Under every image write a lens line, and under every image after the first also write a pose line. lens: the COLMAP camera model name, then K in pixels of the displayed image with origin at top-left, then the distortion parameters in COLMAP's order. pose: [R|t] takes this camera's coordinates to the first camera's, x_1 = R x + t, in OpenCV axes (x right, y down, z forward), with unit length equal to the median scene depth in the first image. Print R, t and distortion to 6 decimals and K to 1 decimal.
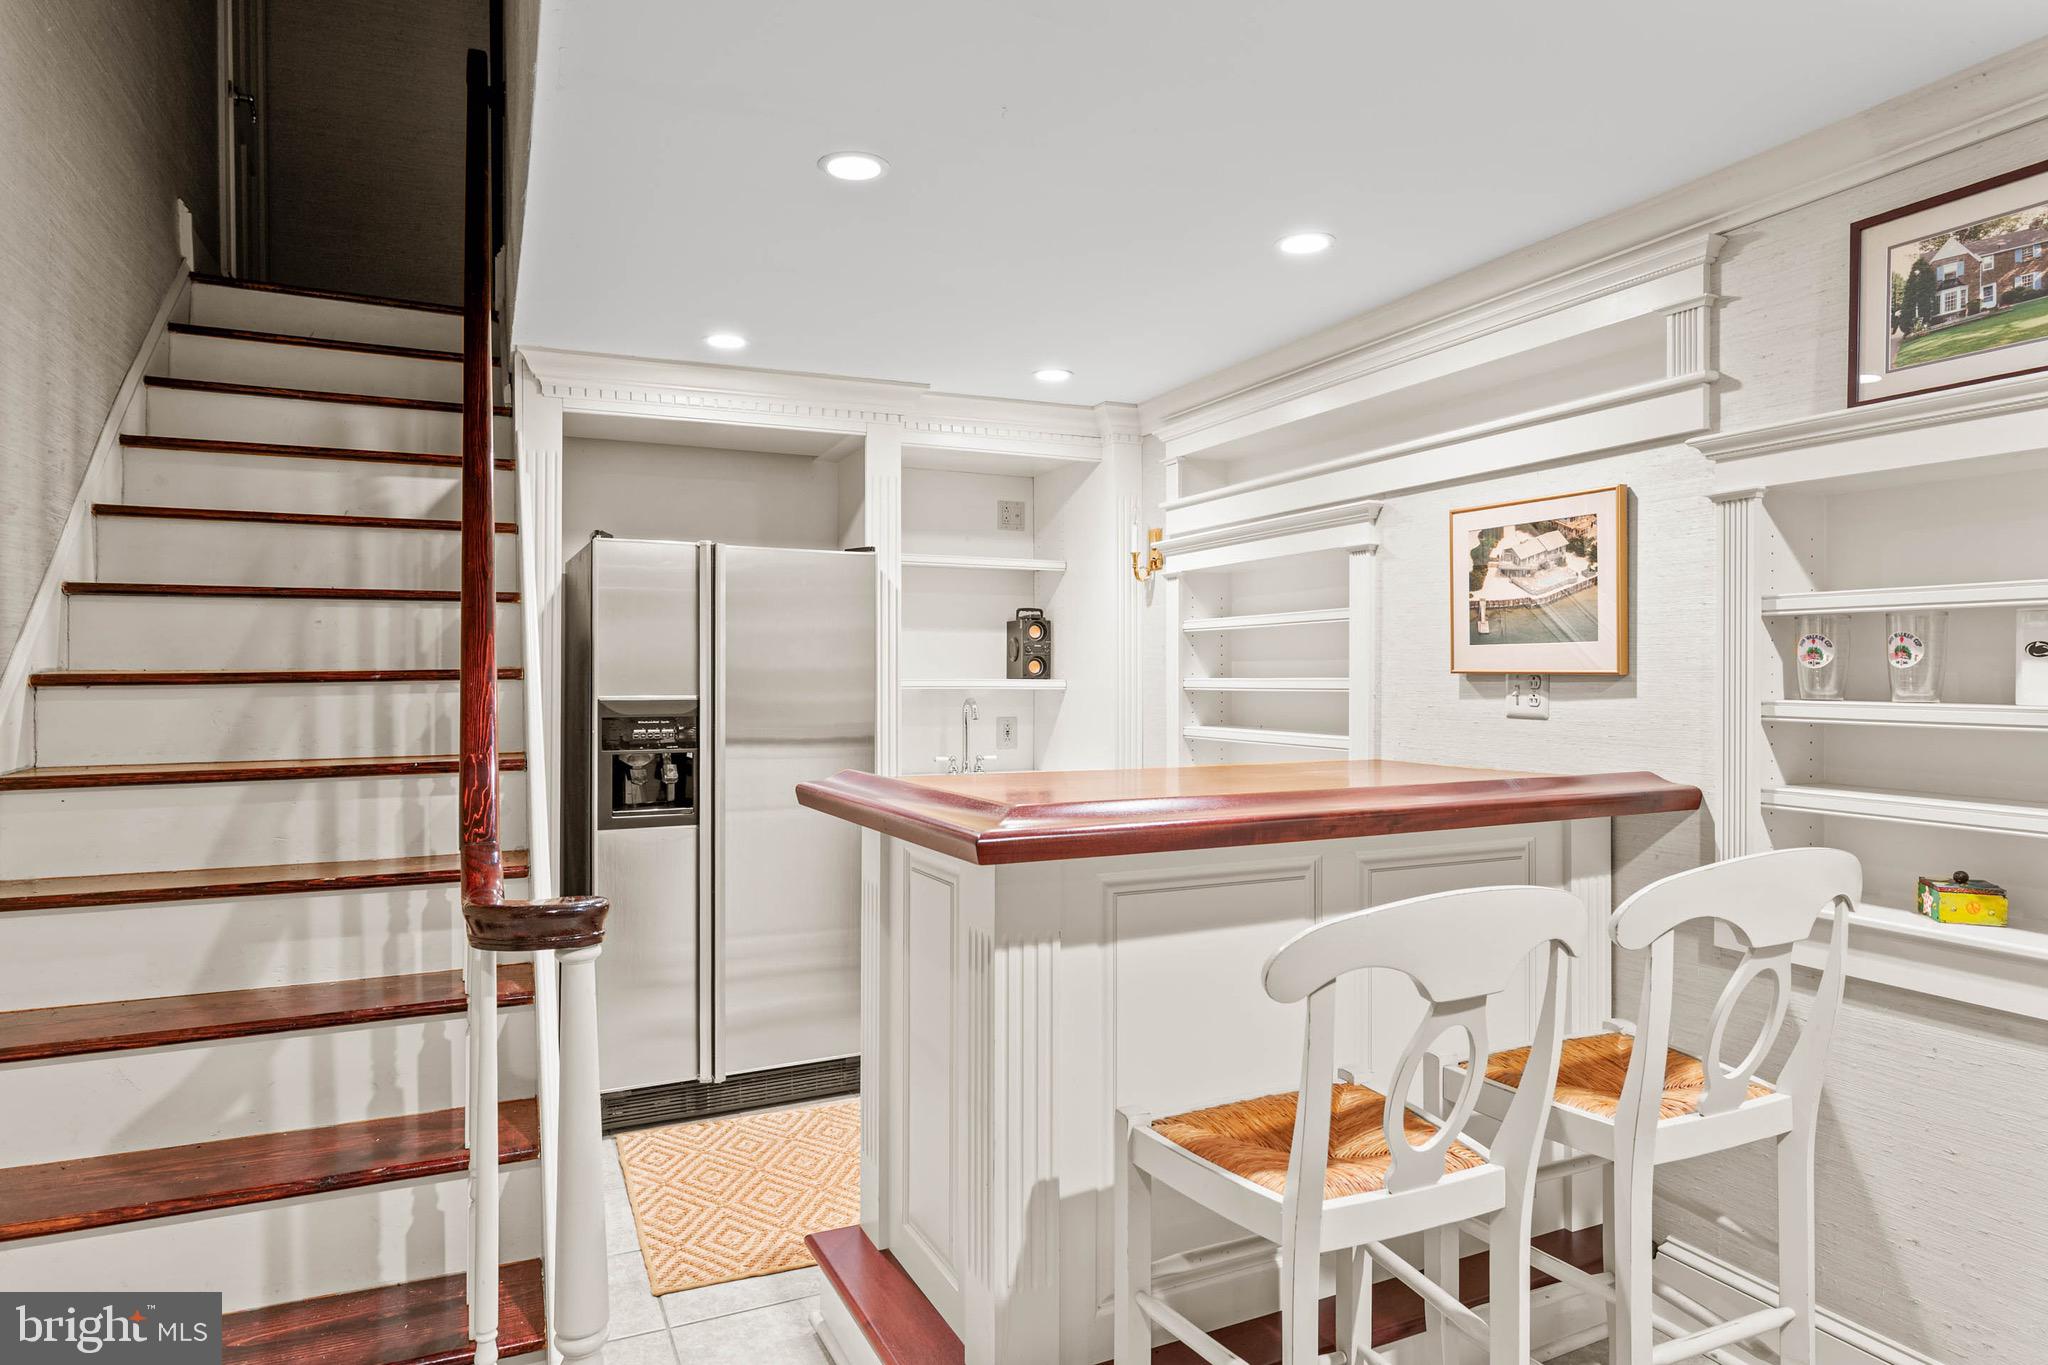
lens RADIAL K [[1176.8, 0, 1023.9], [0, 1176.8, 677.8], [0, 0, 1]] dist [0.003698, -0.004203]
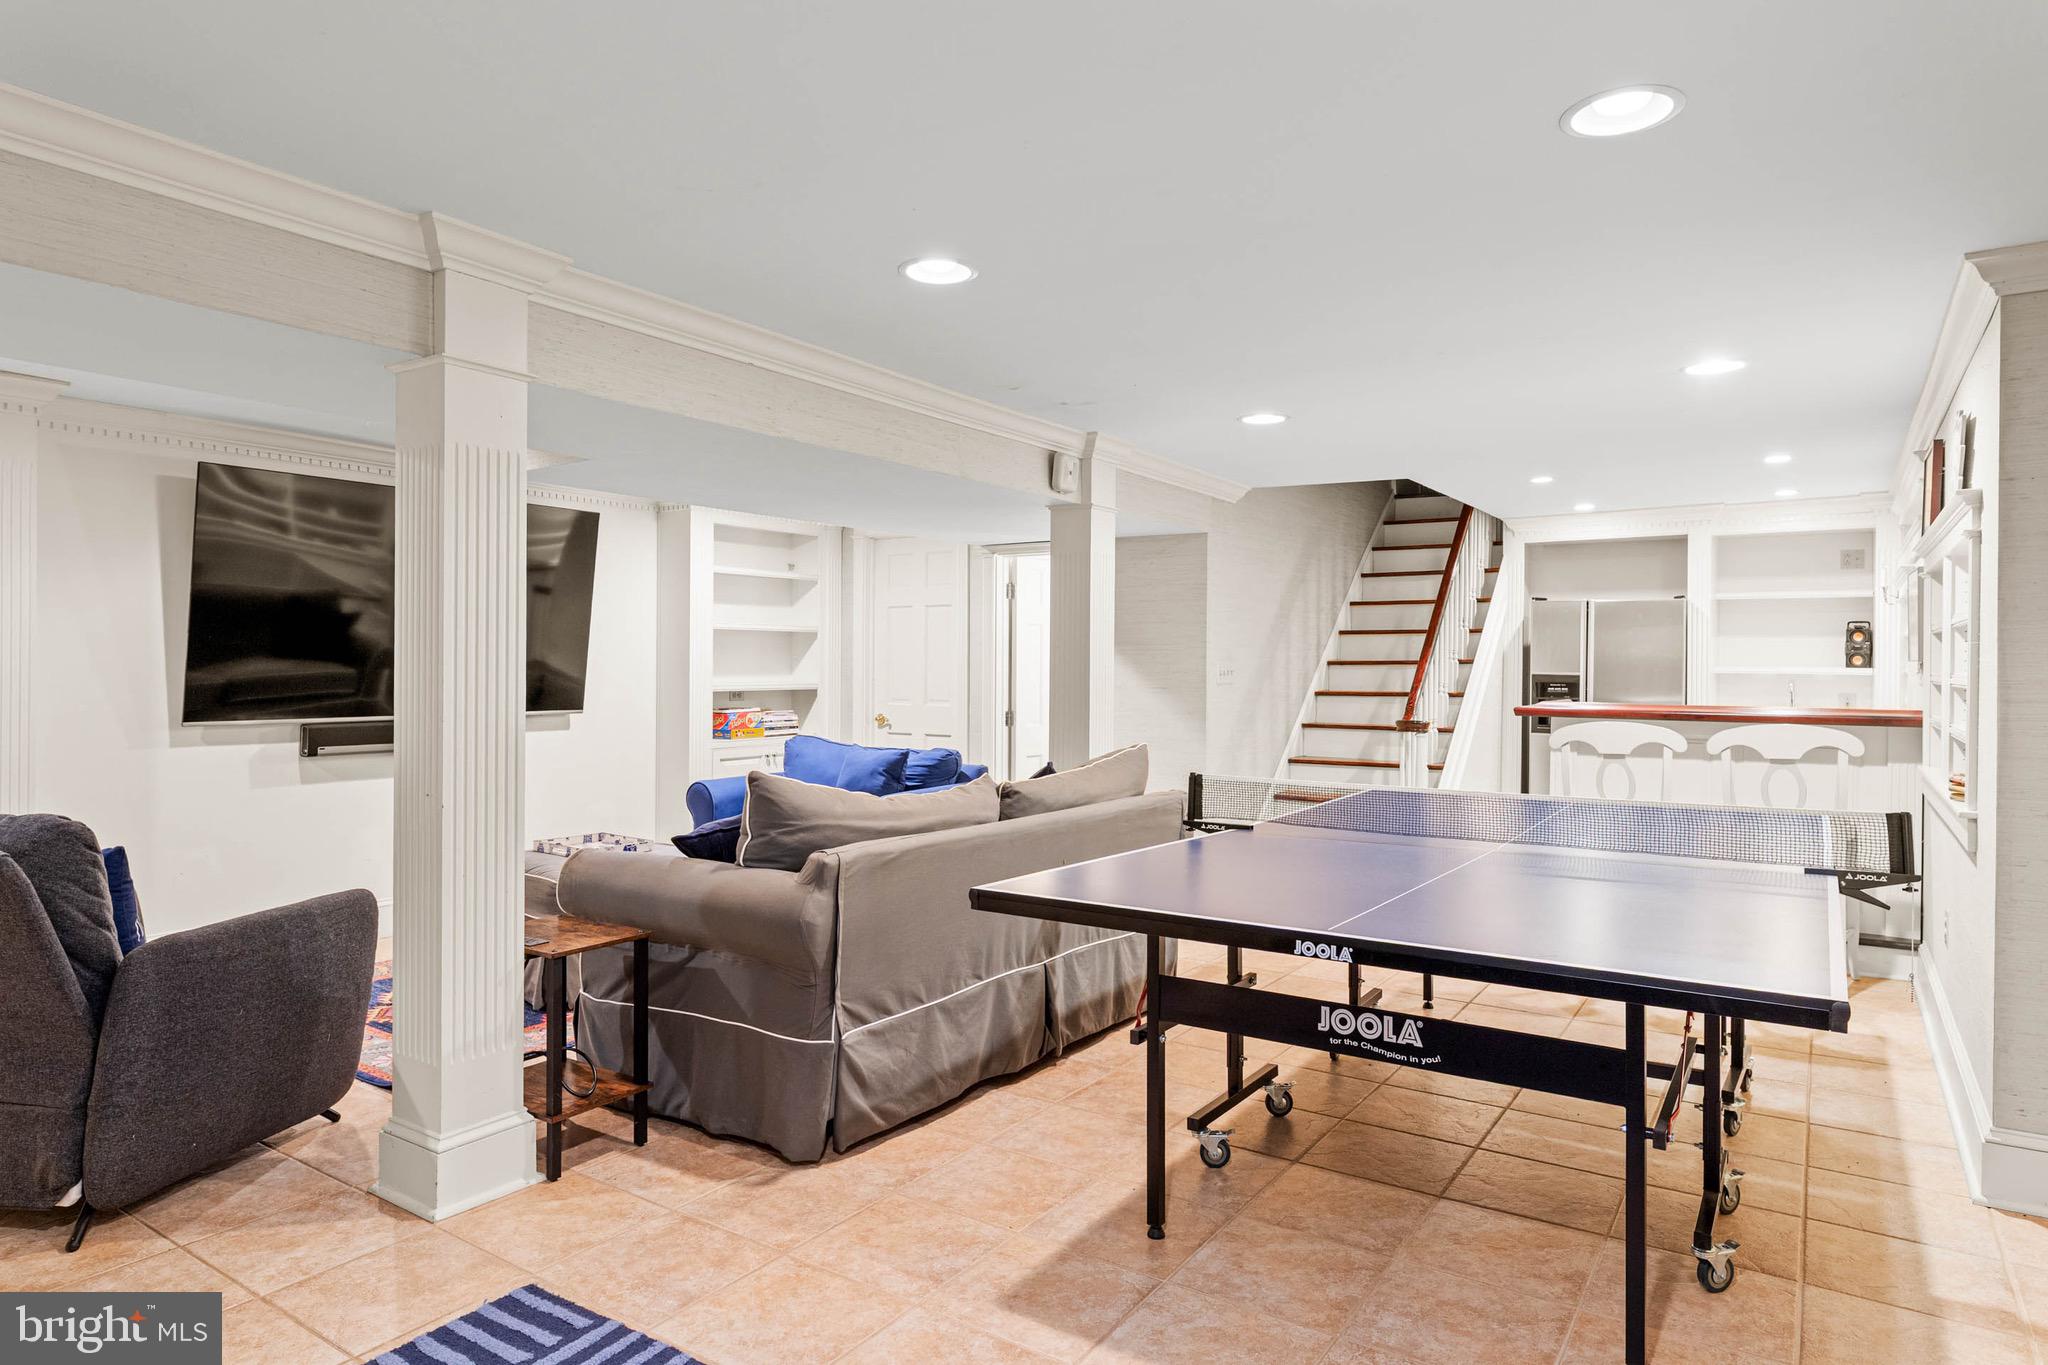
lens RADIAL K [[1176.8, 0, 1033.6], [0, 1176.8, 675.7], [0, 0, 1]] dist [0.003698, -0.004203]
pose [[0.522181, 0.011931, -0.852751, 1.256738], [-0.012418, 0.999903, 0.006386, 0.023109], [0.852744, 0.007255, 0.522278, -1.155014]]
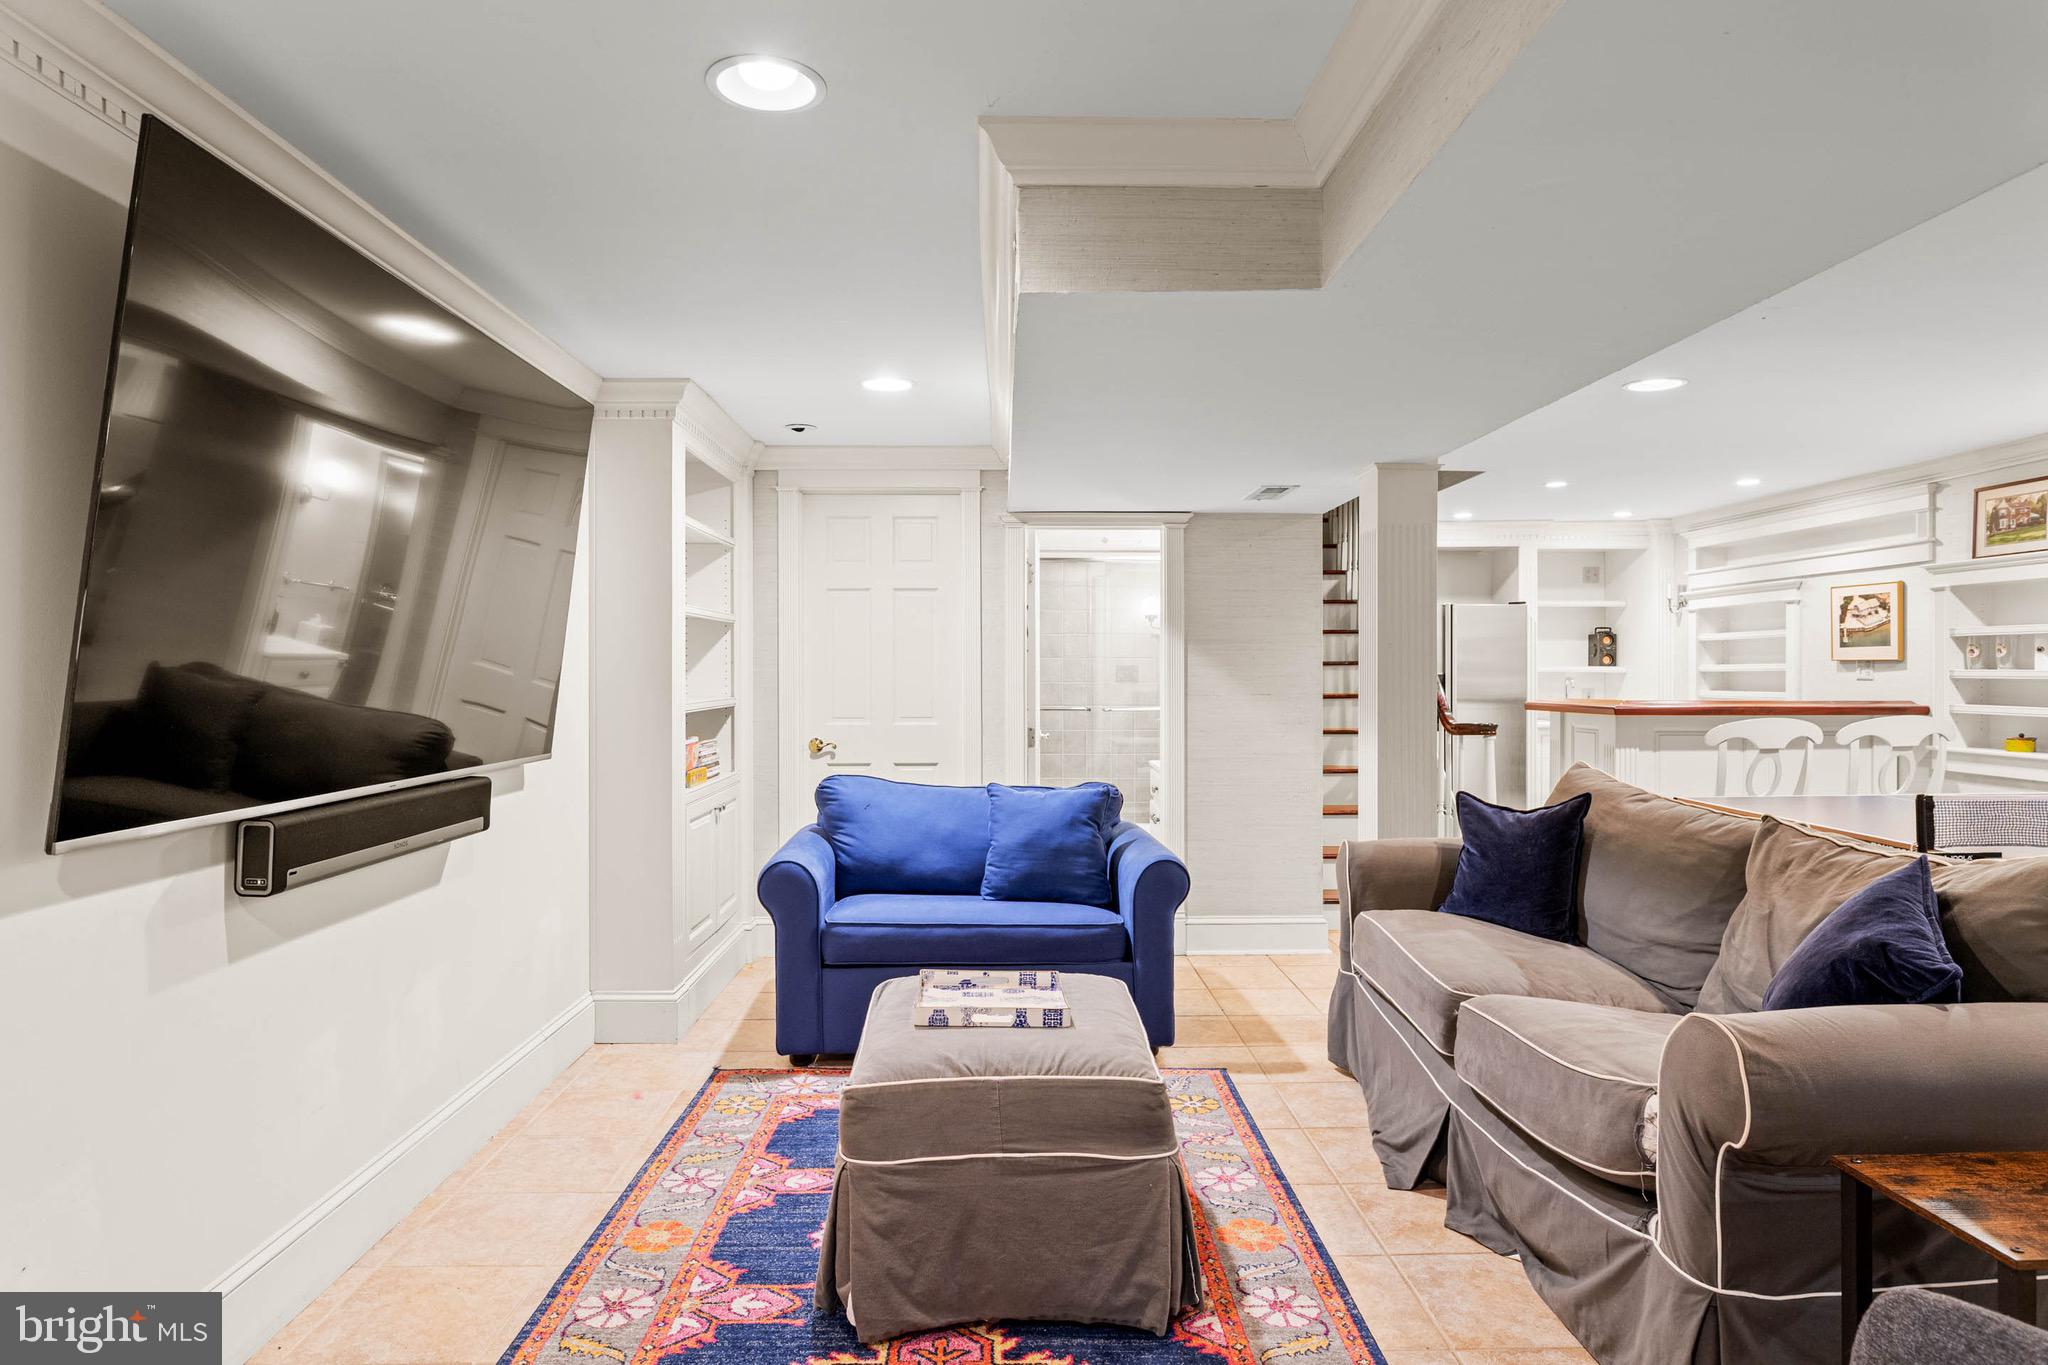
lens RADIAL K [[1176.8, 0, 1021.3], [0, 1176.8, 678.4], [0, 0, 1]] dist [0.003698, -0.004203]
pose [[0.915312, 0.001750, -0.402742, -0.142912], [-0.000928, 0.999997, 0.002235, 0.026811], [0.402744, -0.001672, 0.915311, -1.694713]]
